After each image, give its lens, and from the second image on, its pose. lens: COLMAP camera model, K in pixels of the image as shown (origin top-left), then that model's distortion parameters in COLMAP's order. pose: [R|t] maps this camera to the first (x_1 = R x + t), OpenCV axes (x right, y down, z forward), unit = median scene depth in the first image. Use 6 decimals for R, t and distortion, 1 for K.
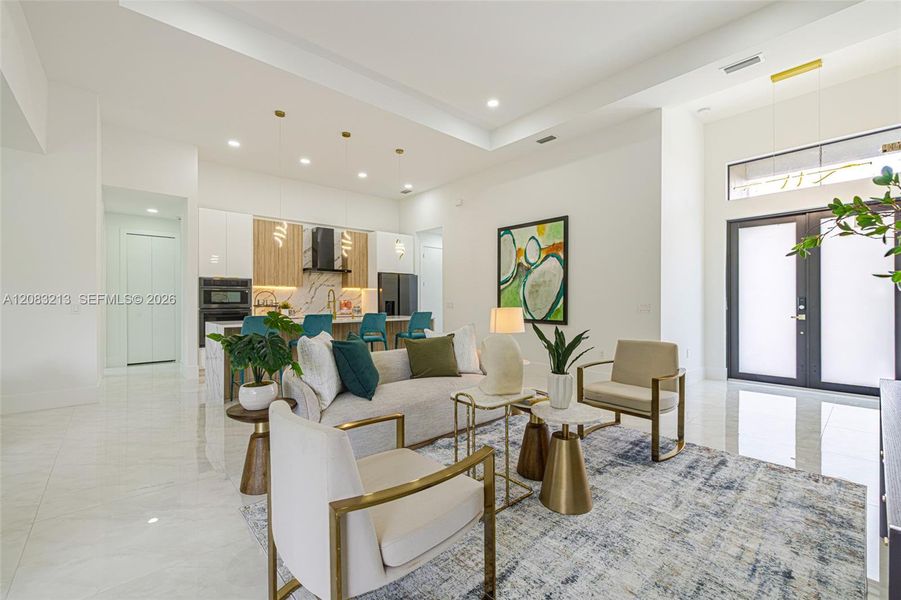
lens RADIAL K [[378.6, 0, 452.3], [0, 378.6, 299.4], [0, 0, 1]] dist [0.000718, 0.000225]
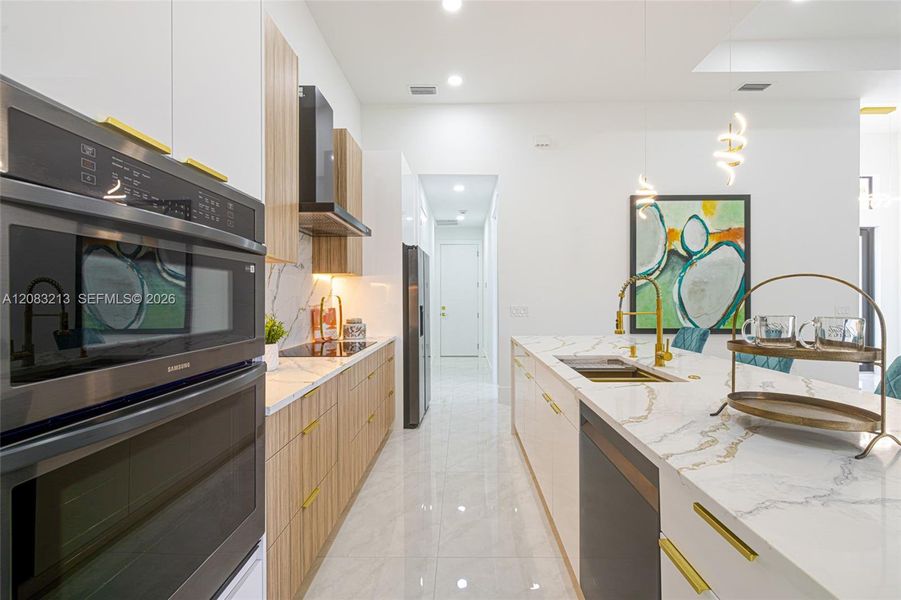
lens RADIAL K [[378.6, 0, 452.3], [0, 378.6, 299.4], [0, 0, 1]] dist [0.000718, 0.000225]
pose [[0.675235, -0.003481, 0.737594, -0.627257], [0.000526, 0.999991, 0.004238, -0.006746], [-0.737603, -0.002474, 0.675231, 0.831176]]
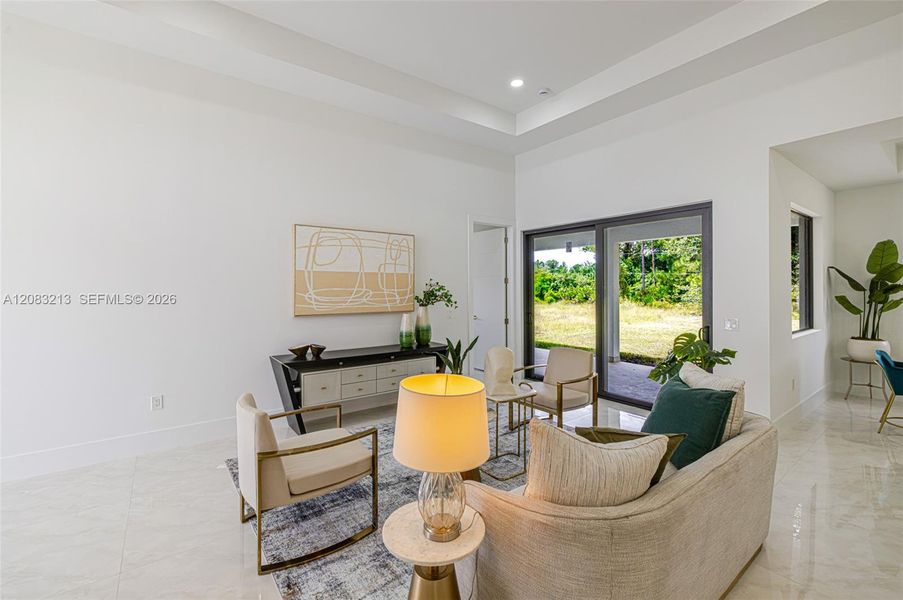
lens RADIAL K [[384.3, 0, 452.7], [0, 384.3, 286.6], [0, 0, 1]] dist [-0.002452, -0.000269]
pose [[-0.996824, 0.002332, 0.079596, 0.068057], [0.002007, 0.999989, -0.004165, -0.043554], [-0.079605, -0.003992, -0.996818, 0.874916]]
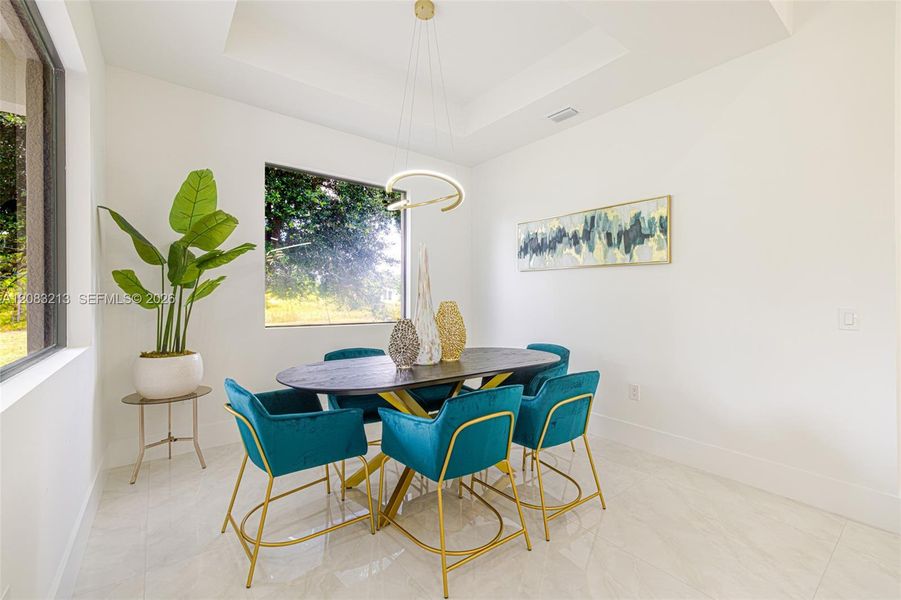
lens RADIAL K [[378.6, 0, 452.3], [0, 378.6, 299.4], [0, 0, 1]] dist [0.000718, 0.000225]
pose [[-0.062408, 0.004329, -0.998041, -0.326672], [-0.005127, 0.999976, 0.004658, -0.000097], [0.998038, 0.005408, -0.062385, 0.355224]]
